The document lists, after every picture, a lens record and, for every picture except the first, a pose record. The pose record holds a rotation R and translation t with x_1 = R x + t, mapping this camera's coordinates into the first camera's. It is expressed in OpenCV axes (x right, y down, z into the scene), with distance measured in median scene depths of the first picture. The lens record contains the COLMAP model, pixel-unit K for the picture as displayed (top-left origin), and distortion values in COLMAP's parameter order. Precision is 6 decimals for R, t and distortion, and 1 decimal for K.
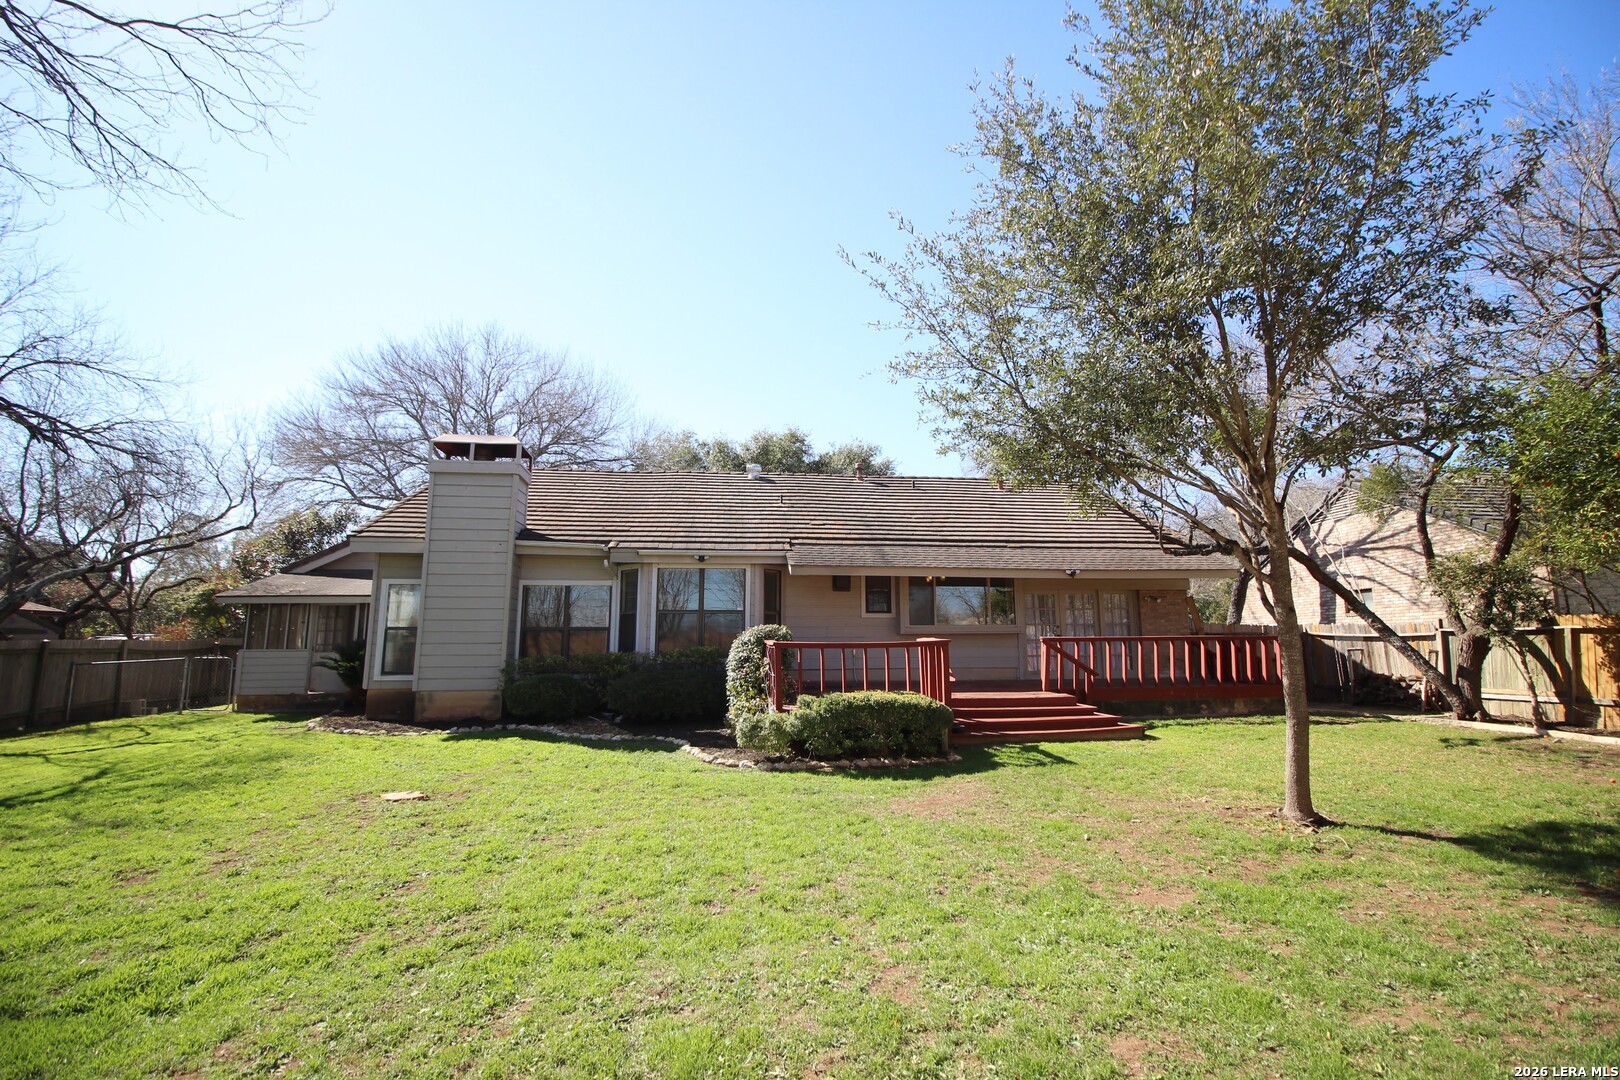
lens RADIAL K [[737.9, 0, 810.6], [0, 737.9, 534.5], [0, 0, 1]] dist [-0.011893, -0.000376]
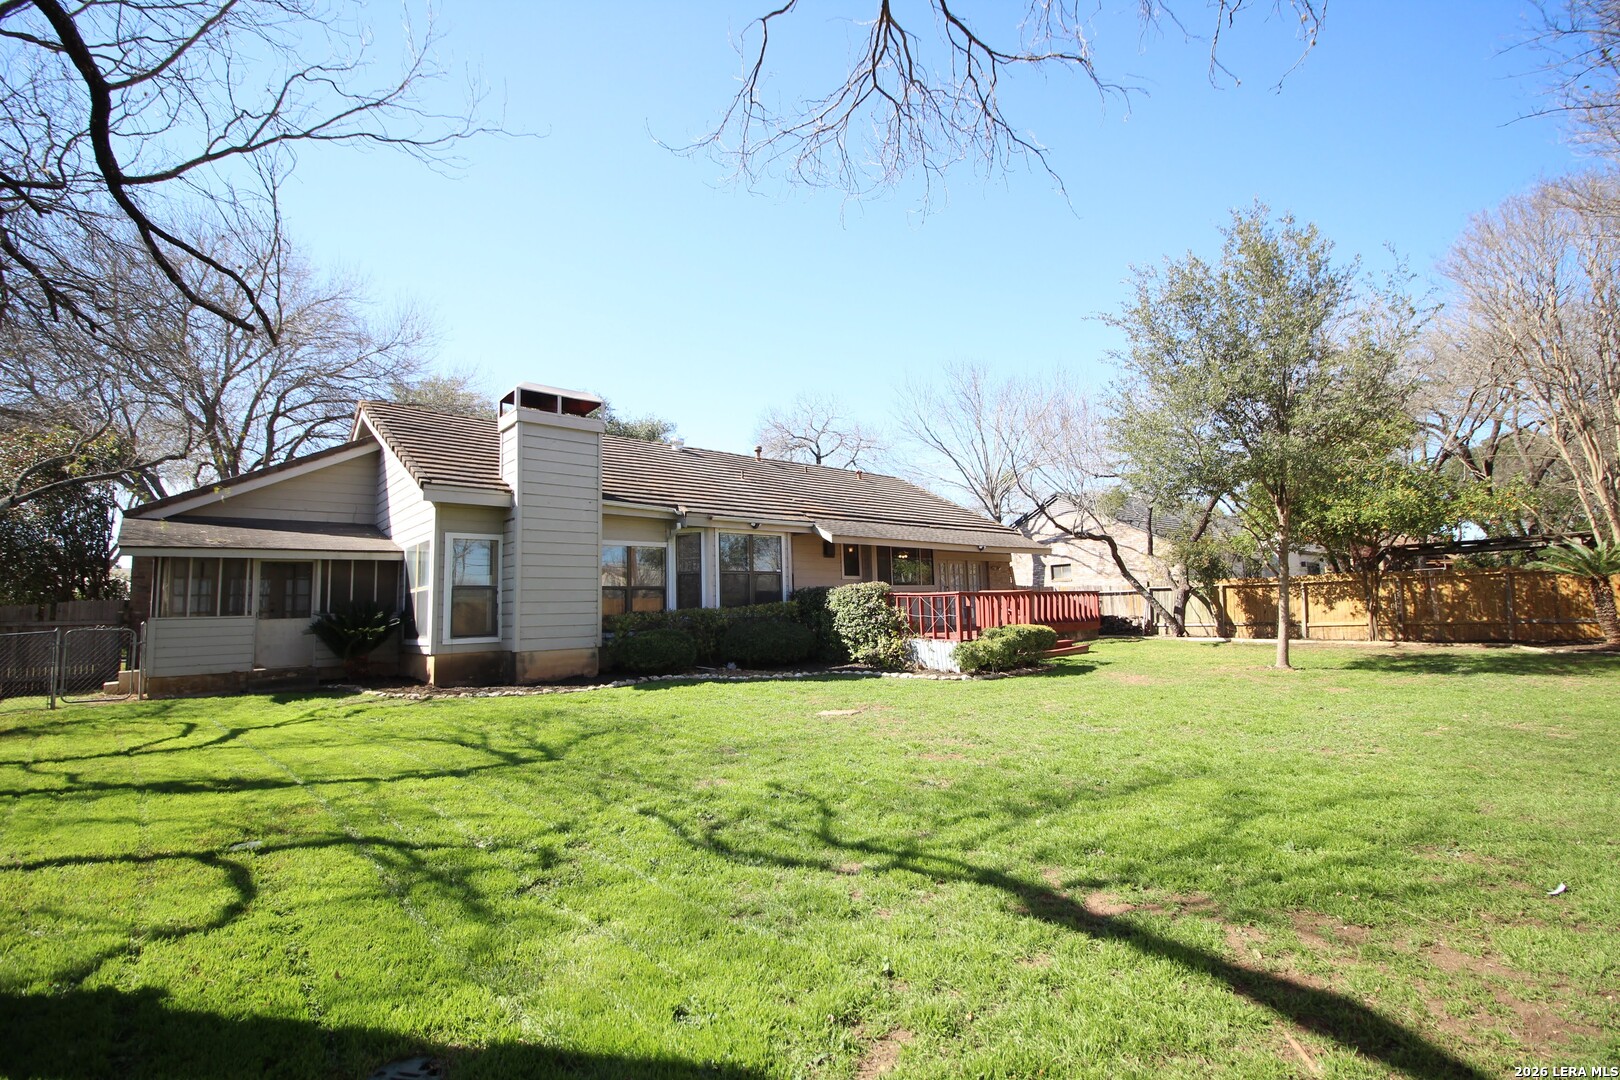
lens RADIAL K [[737.9, 0, 823.8], [0, 737.9, 544.9], [0, 0, 1]] dist [-0.011893, -0.000376]
pose [[0.828744, 0.031859, 0.558720, -0.713759], [-0.060503, 0.997627, 0.032857, 0.018628], [-0.556348, -0.061034, 0.828705, -0.000938]]
